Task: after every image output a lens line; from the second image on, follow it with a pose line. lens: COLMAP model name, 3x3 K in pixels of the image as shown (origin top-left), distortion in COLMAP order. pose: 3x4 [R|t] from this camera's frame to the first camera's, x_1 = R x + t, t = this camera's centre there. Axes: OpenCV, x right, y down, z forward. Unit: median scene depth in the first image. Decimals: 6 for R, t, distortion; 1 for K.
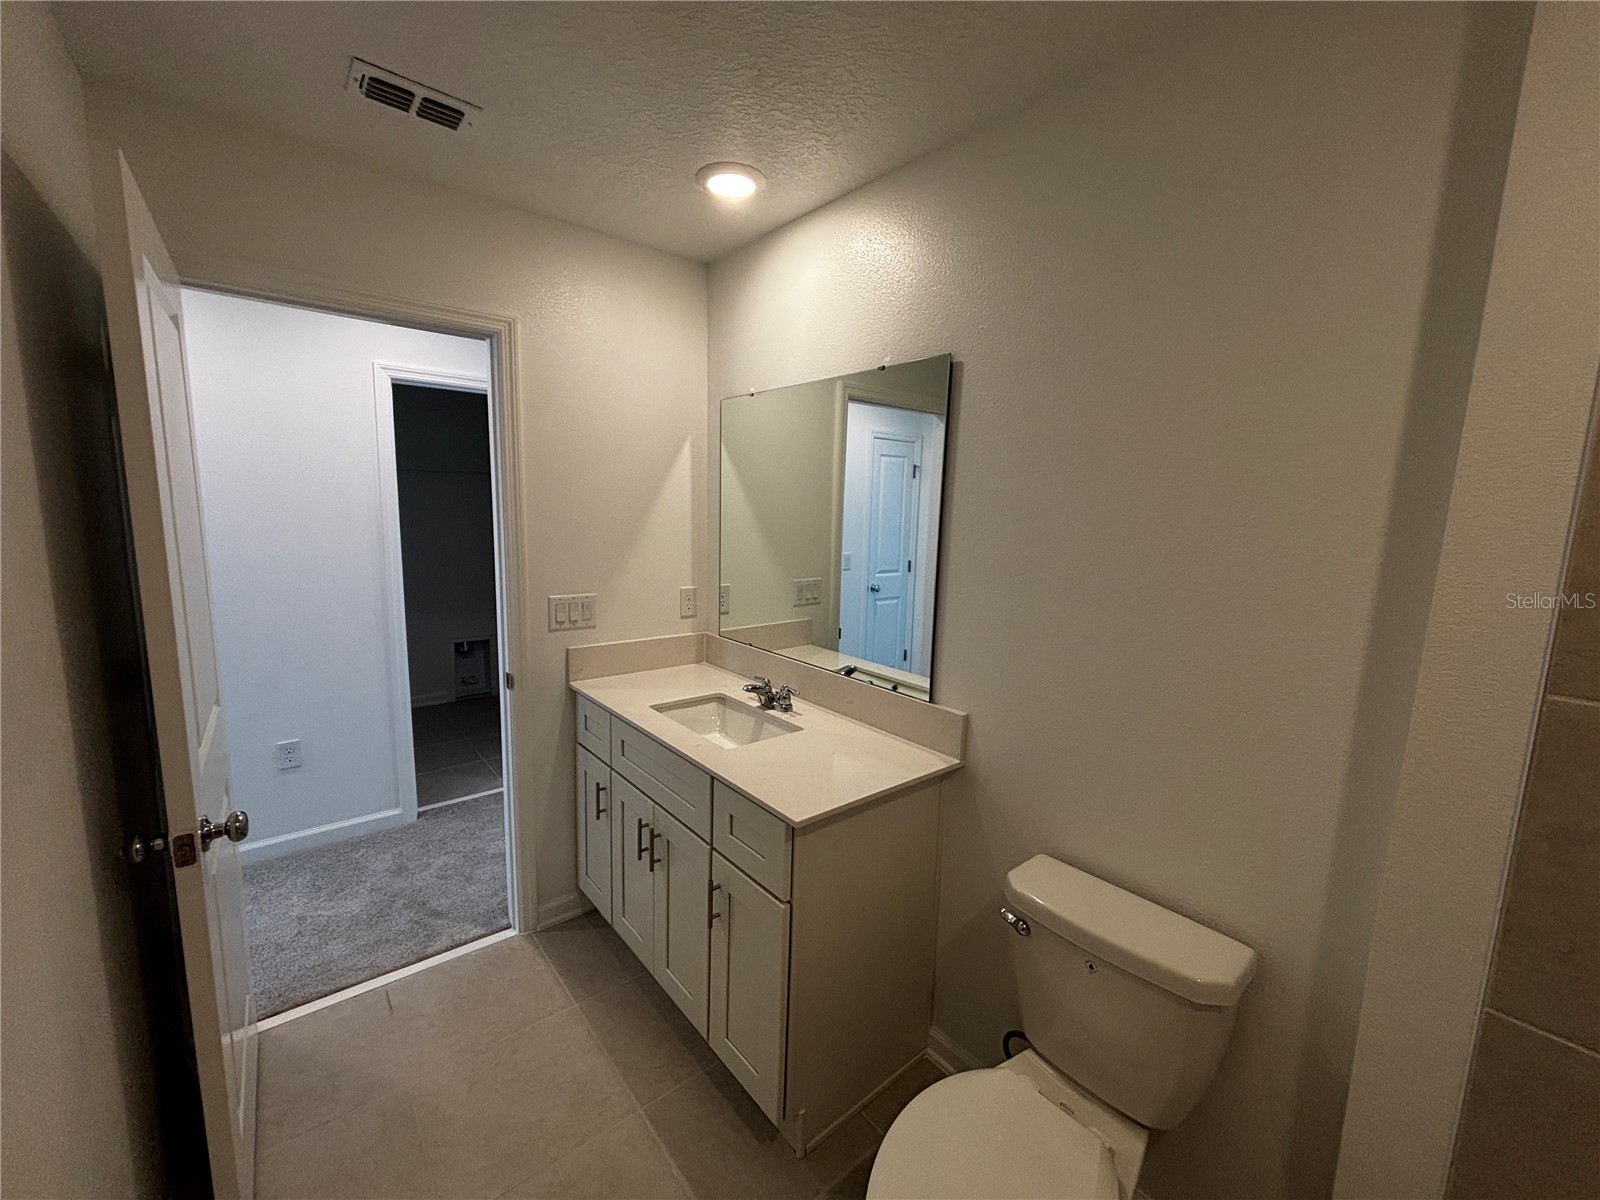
lens RADIAL K [[640.1, 0, 804.1], [0, 640.1, 599.6], [0, 0, 1]] dist [0.000680, -0.000471]
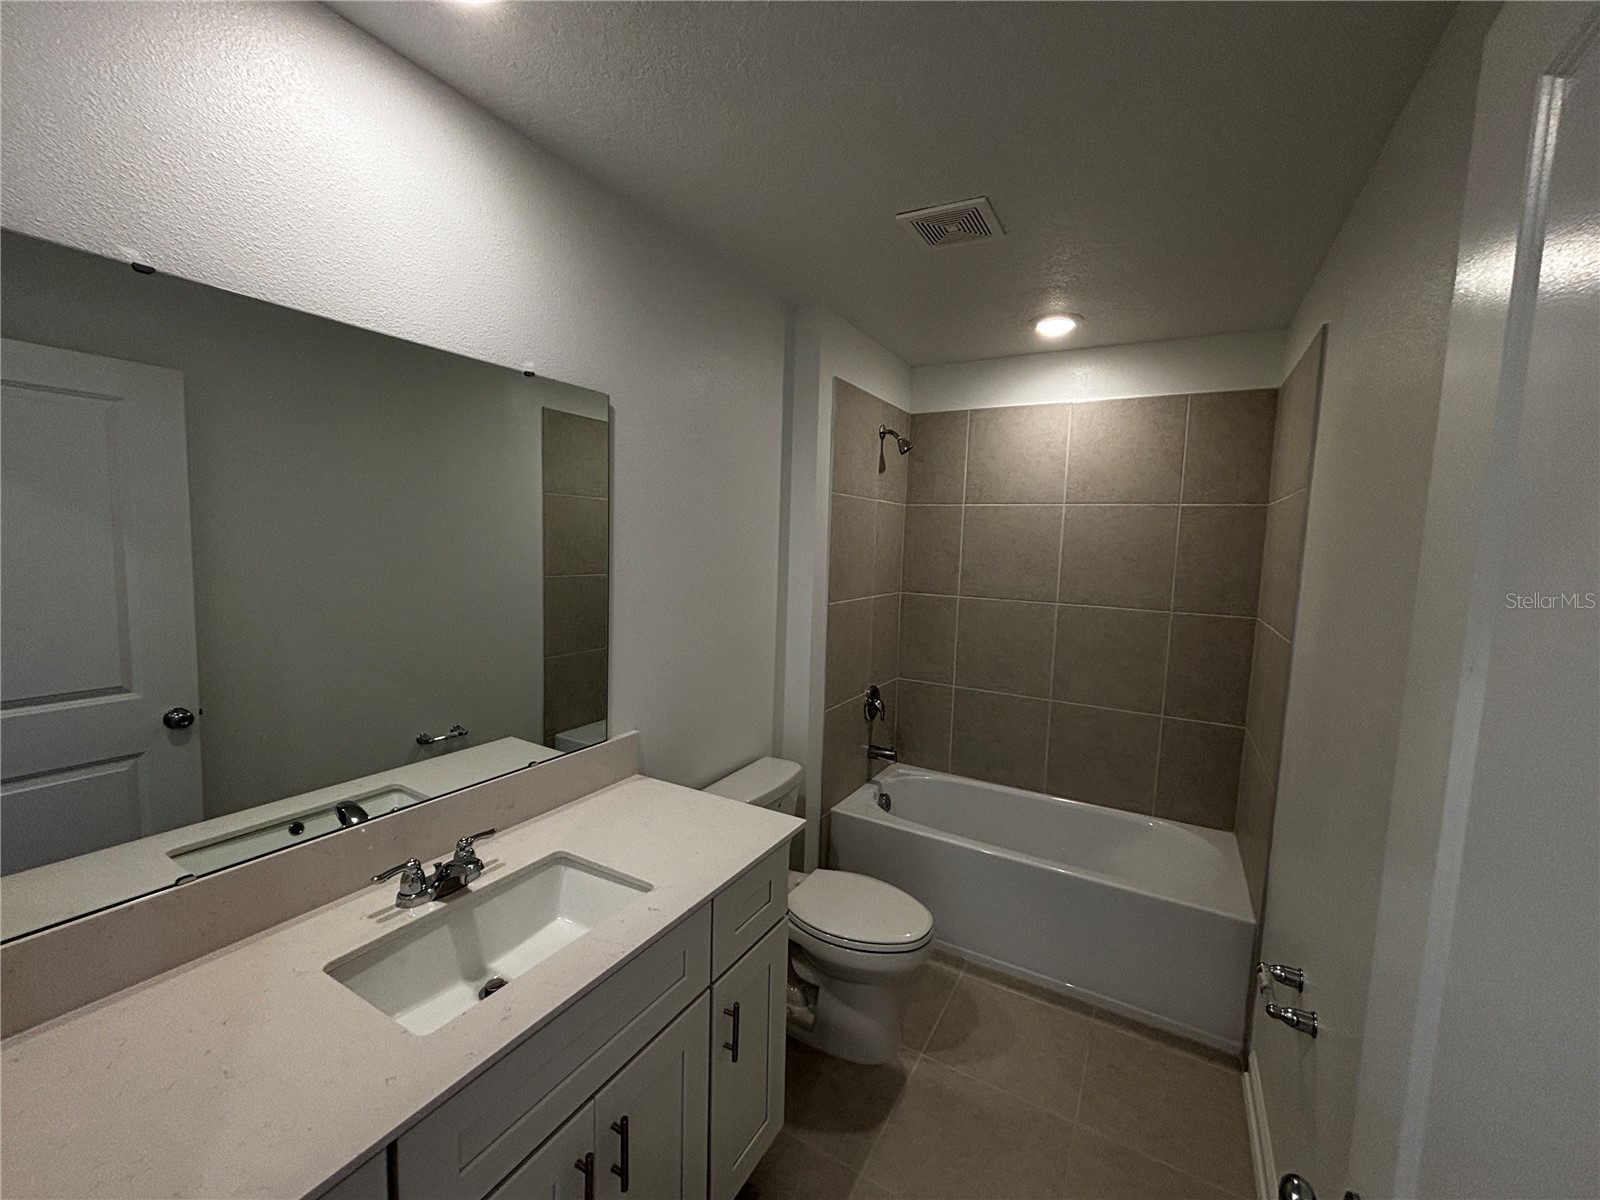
lens RADIAL K [[639.2, 0, 802.6], [0, 639.2, 602.9], [0, 0, 1]] dist [0.016483, -0.000334]
pose [[-0.341540, -0.126279, 0.931345, -0.759742], [0.098121, 0.980727, 0.168957, -0.176808], [-0.934731, 0.149090, -0.322567, 0.950367]]
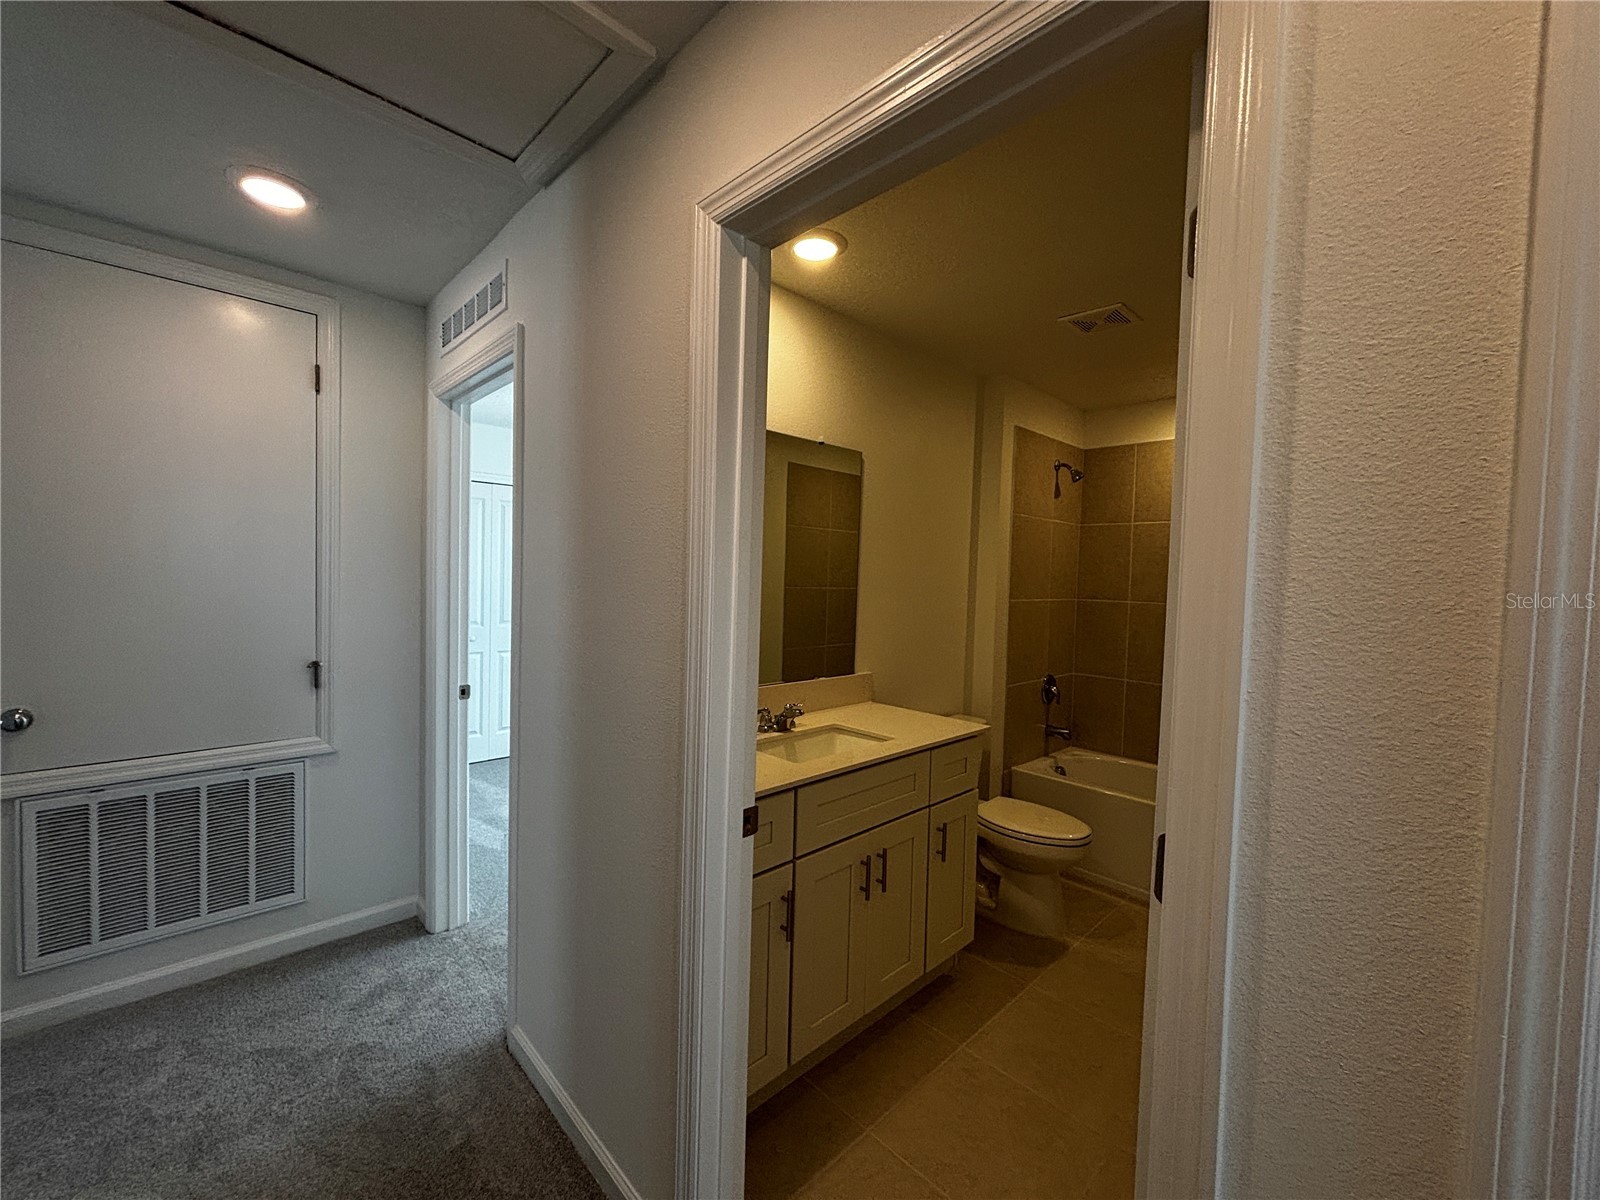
lens RADIAL K [[640.1, 0, 804.1], [0, 640.1, 599.6], [0, 0, 1]] dist [0.000680, -0.000471]
pose [[-0.069670, -0.060861, 0.995712, -1.210853], [0.115850, 0.990890, 0.068672, -0.122468], [-0.990820, 0.120137, -0.061985, 1.124998]]
